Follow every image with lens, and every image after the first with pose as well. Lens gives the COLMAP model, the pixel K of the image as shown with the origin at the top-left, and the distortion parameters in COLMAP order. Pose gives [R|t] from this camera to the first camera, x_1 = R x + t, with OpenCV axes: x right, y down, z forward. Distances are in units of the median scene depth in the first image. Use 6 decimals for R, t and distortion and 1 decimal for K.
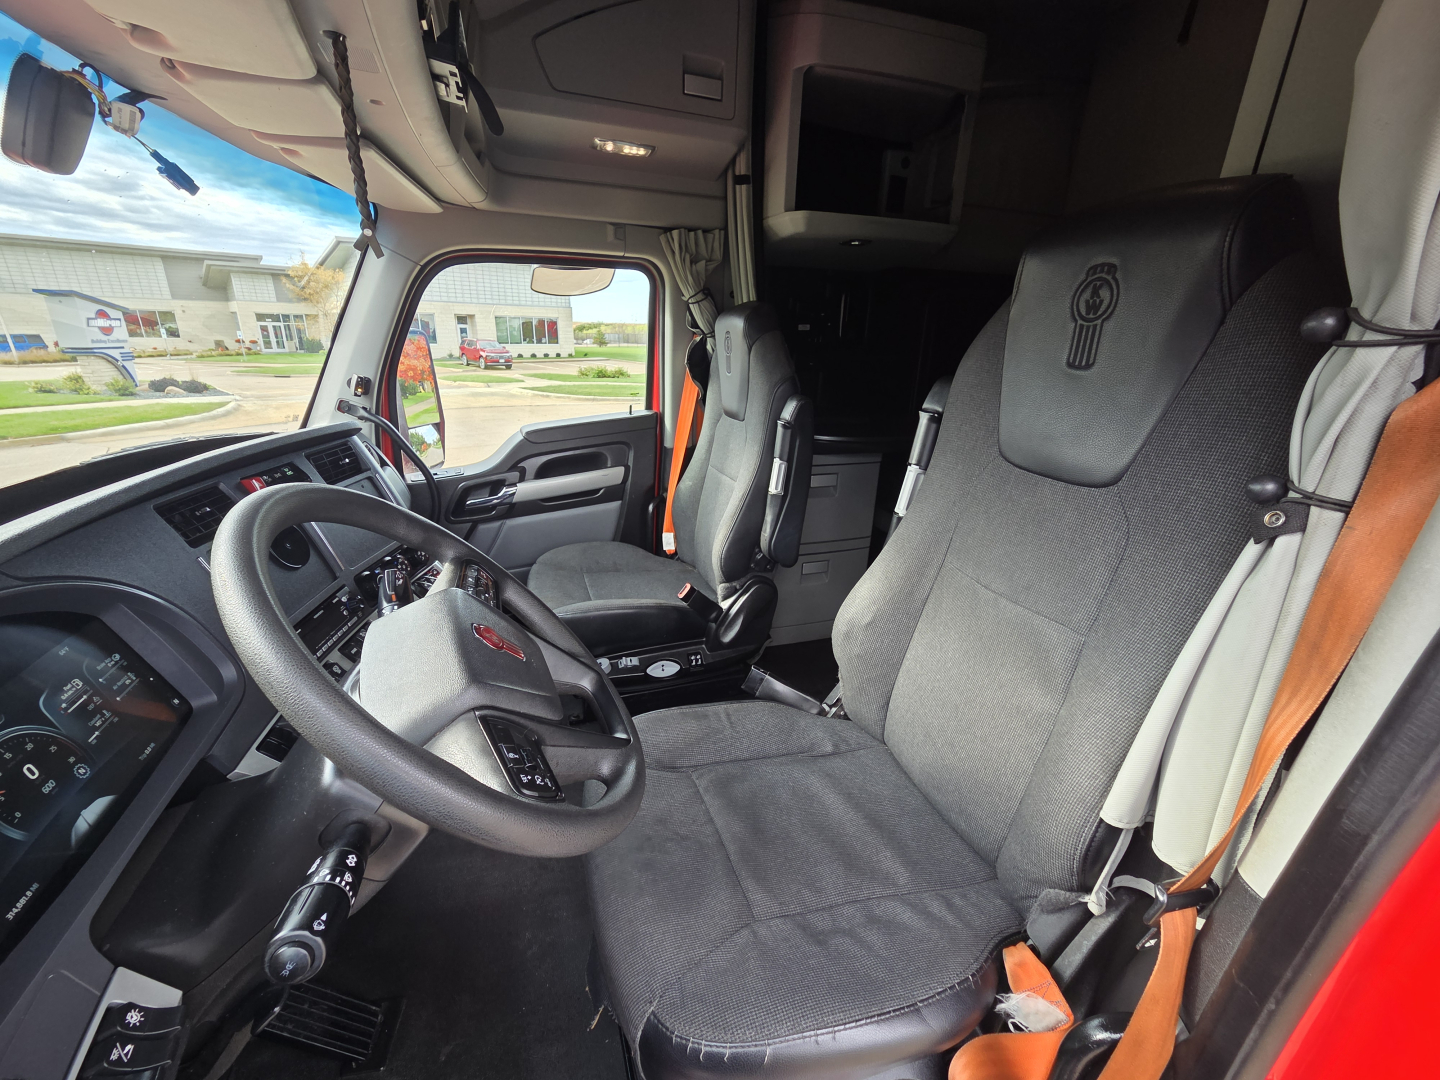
lens RADIAL K [[591.4, 0, 712.4], [0, 591.4, 535.6], [0, 0, 1]] dist [0.004907, -0.000139]
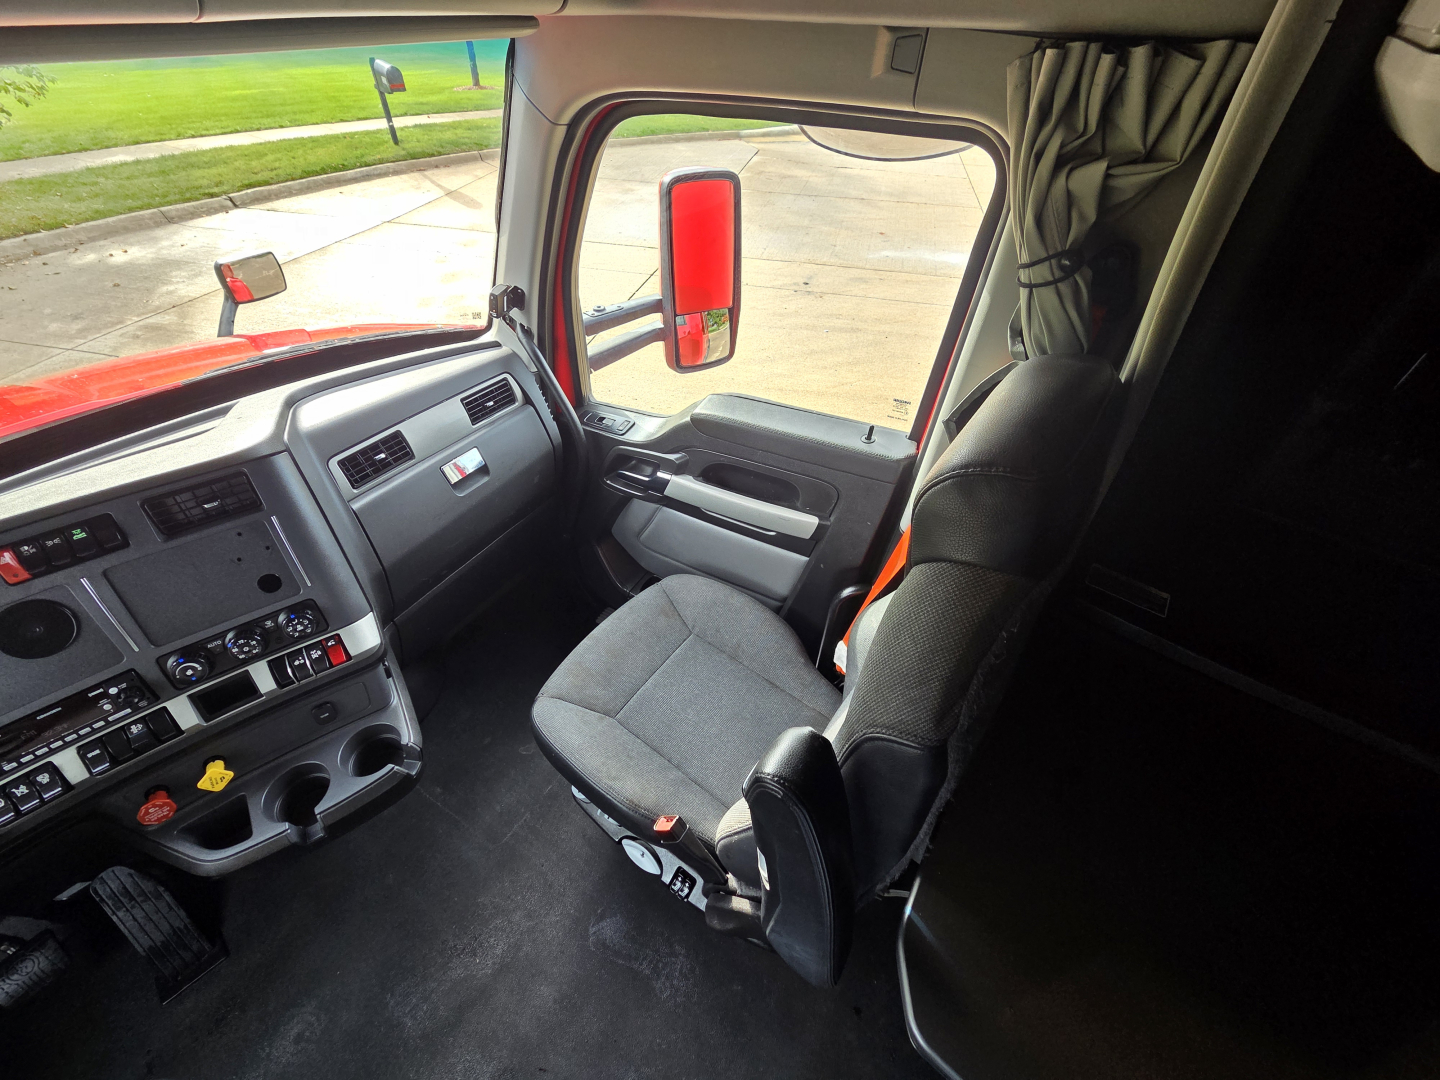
lens RADIAL K [[591.4, 0, 712.4], [0, 591.4, 535.6], [0, 0, 1]] dist [0.004907, -0.000139]
pose [[0.580209, 0.545567, -0.604744, 0.163917], [-0.261246, 0.827931, 0.496267, -0.400584], [0.771433, -0.129951, 0.622900, 0.613324]]
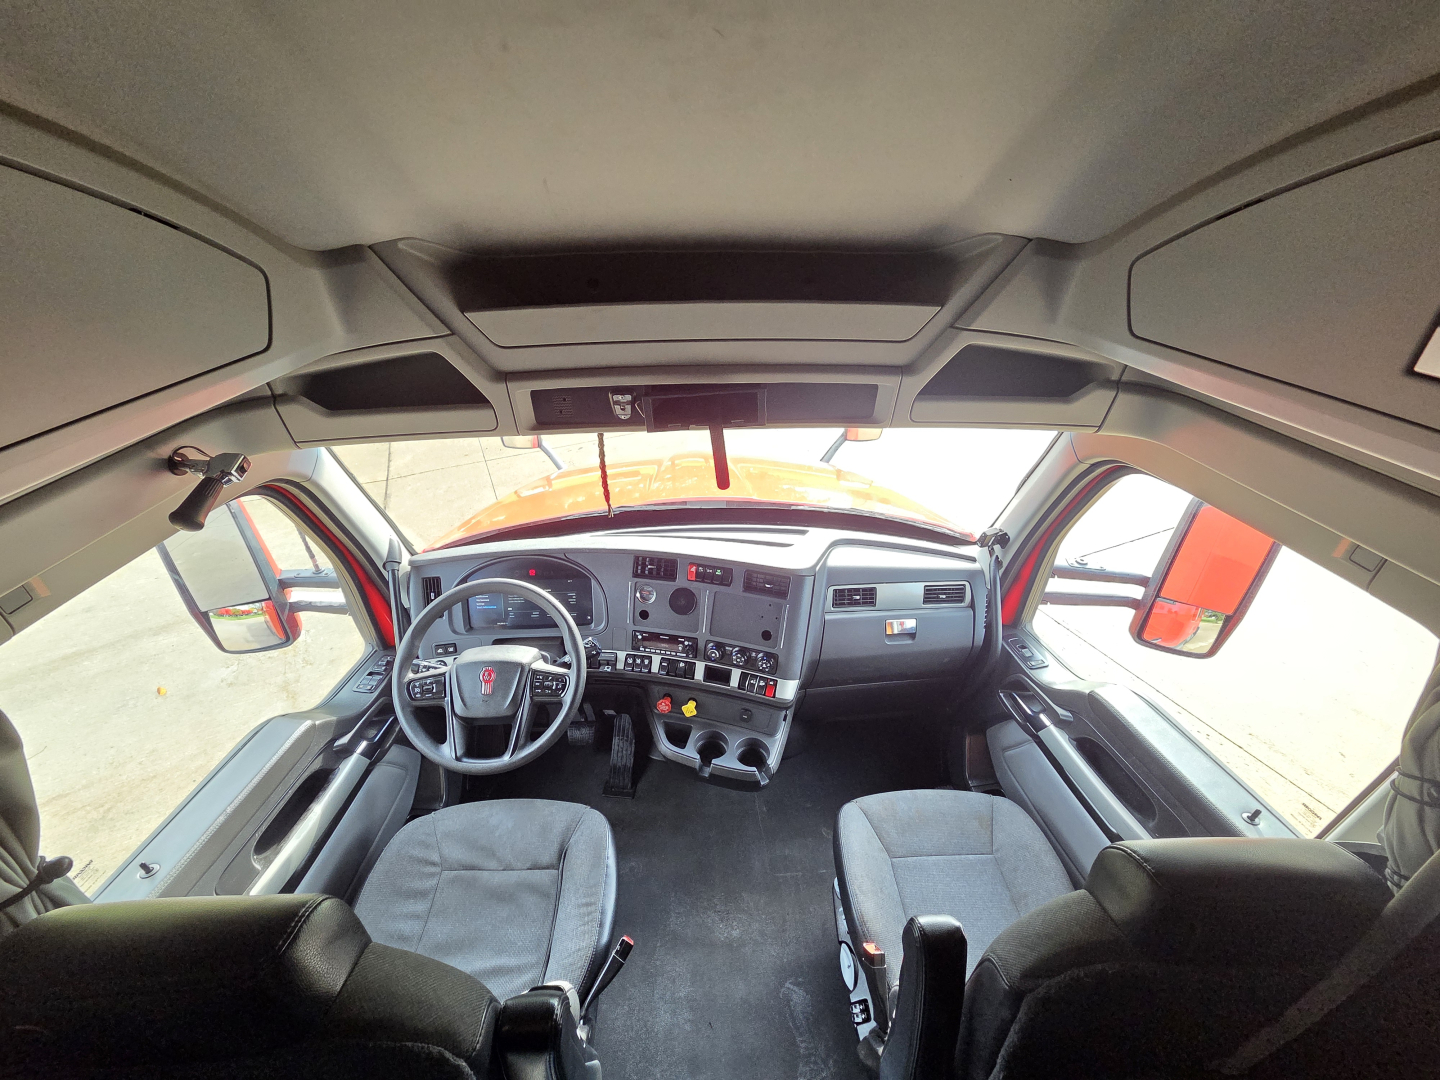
lens RADIAL K [[591.4, 0, 712.4], [0, 591.4, 535.6], [0, 0, 1]] dist [0.004907, -0.000139]
pose [[-0.290148, 0.484290, -0.825395, 0.350060], [-0.310045, 0.768406, 0.559842, -0.609925], [0.905365, 0.418347, -0.072800, 0.558922]]
